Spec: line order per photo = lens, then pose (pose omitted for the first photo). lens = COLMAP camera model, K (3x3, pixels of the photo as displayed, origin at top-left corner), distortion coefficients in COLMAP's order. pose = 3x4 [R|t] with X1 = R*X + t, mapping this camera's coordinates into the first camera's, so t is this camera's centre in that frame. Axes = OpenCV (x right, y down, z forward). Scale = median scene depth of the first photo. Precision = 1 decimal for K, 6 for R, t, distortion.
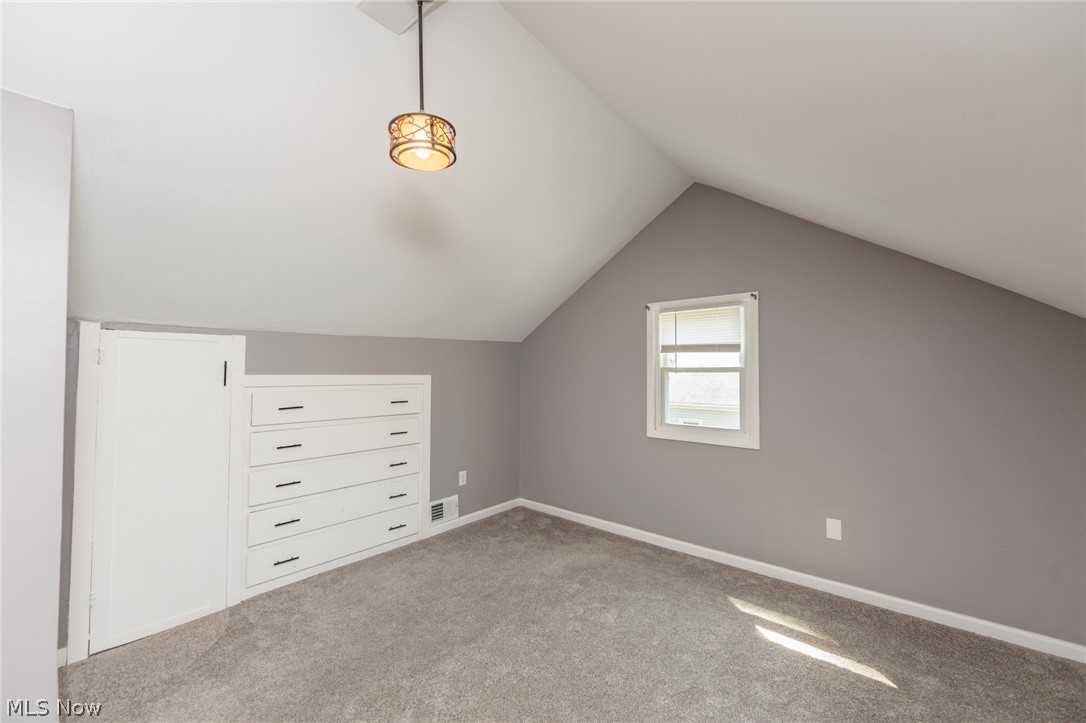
lens RADIAL K [[425.9, 0, 540.5], [0, 425.9, 358.2], [0, 0, 1]] dist [-0.007023, 0.000947]
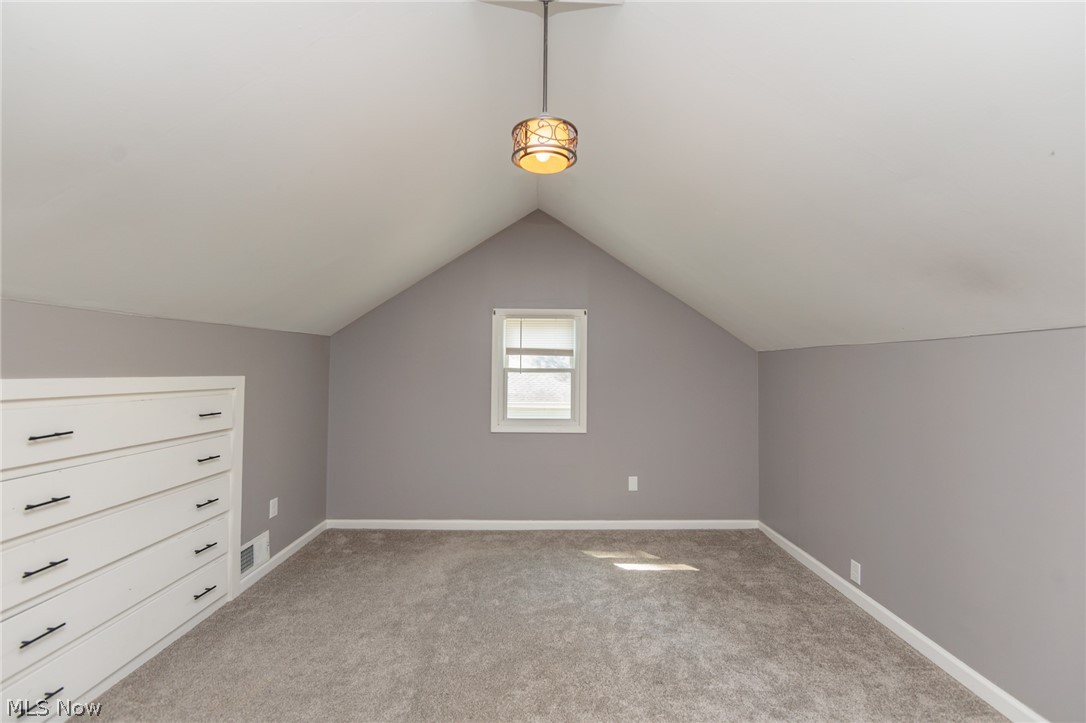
lens RADIAL K [[425.9, 0, 543.5], [0, 425.9, 366.9], [0, 0, 1]] dist [-0.007023, 0.000947]
pose [[0.751322, 0.009990, 0.659861, -0.389836], [-0.024908, 0.999602, 0.013227, 0.001961], [-0.659466, -0.026374, 0.751272, 0.117441]]
